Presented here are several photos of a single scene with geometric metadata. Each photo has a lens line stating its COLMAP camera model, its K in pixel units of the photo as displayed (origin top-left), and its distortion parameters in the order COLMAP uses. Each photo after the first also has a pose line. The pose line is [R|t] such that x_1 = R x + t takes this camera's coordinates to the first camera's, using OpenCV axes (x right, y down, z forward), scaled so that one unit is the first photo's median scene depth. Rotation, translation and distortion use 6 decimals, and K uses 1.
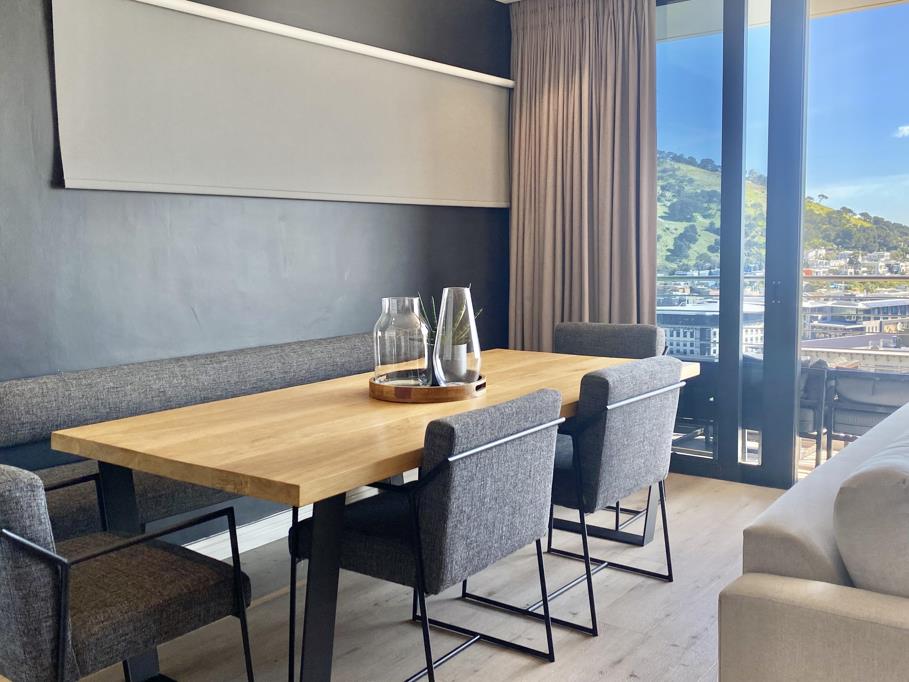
lens RADIAL K [[926.9, 0, 450.7], [0, 926.9, 339.5], [0, 0, 1]] dist [0.035708, 0.000000]
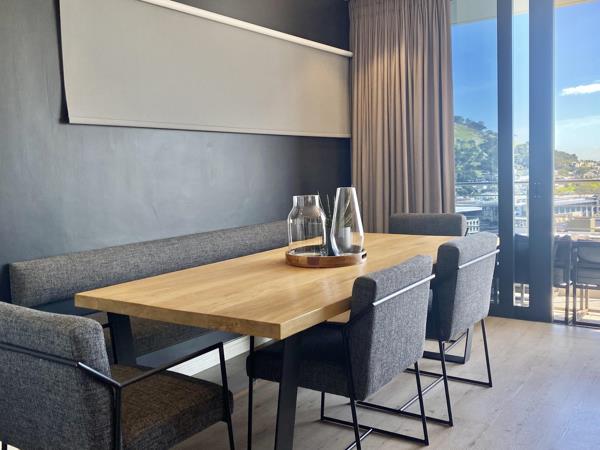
lens RADIAL K [[611.8, 0, 299.8], [0, 611.8, 223.5], [0, 0, 1]] dist [0.035708, 0.000000]
pose [[0.998767, -0.023211, 0.043881, -0.105343], [0.023914, 0.999593, -0.015573, 0.012872], [-0.043502, 0.016603, 0.998915, 0.050037]]
